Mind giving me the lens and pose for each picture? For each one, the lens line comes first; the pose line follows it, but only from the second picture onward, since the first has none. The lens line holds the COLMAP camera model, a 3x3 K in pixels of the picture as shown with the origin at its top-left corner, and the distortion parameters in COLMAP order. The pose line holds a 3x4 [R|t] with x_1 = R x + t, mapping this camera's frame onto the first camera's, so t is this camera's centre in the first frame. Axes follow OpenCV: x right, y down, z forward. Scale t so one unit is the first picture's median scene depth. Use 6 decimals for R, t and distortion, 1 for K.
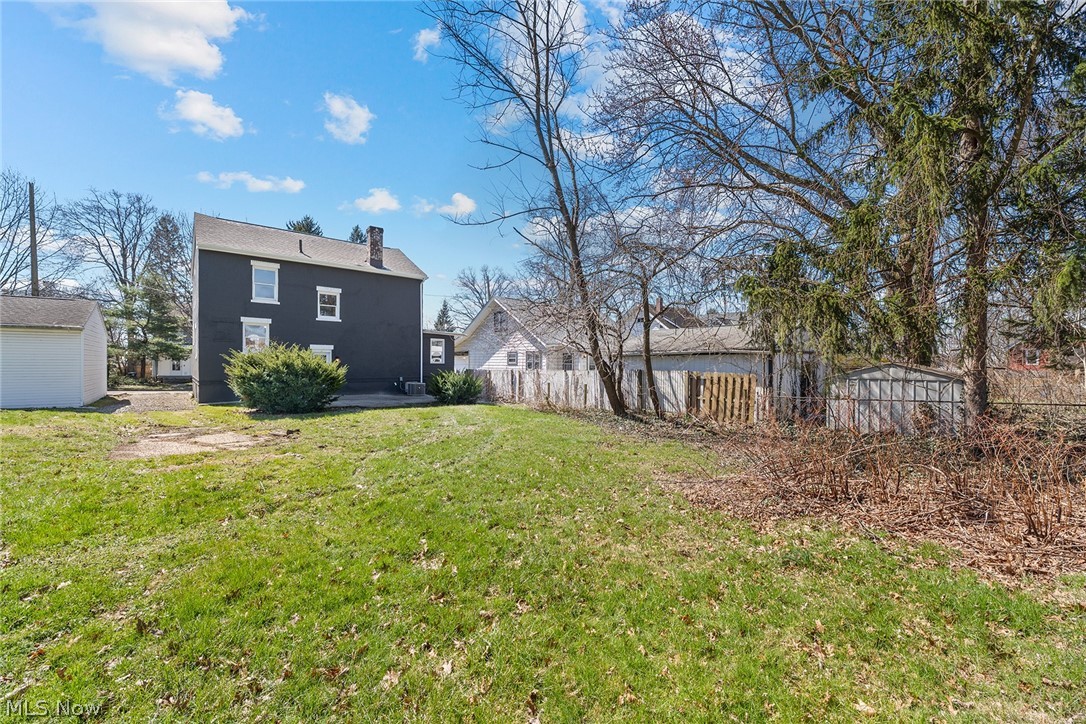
lens RADIAL K [[437.1, 0, 544.6], [0, 437.1, 363.2], [0, 0, 1]] dist [-0.008487, -0.000088]
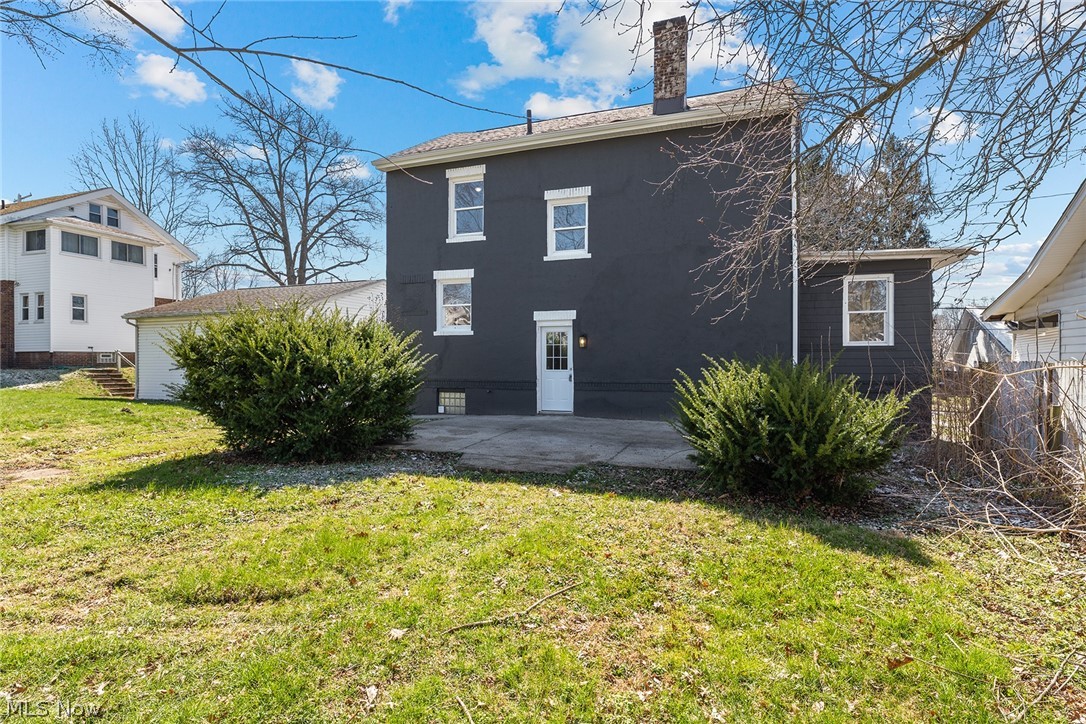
lens RADIAL K [[556.5, 0, 543.0], [0, 556.5, 362.0], [0, 0, 1]] dist [0.000221, 0.000079]
pose [[0.512682, -0.006519, -0.858554, 0.010049], [0.011352, 0.999935, -0.000814, 0.015501], [0.858504, -0.009329, 0.512723, 0.702843]]
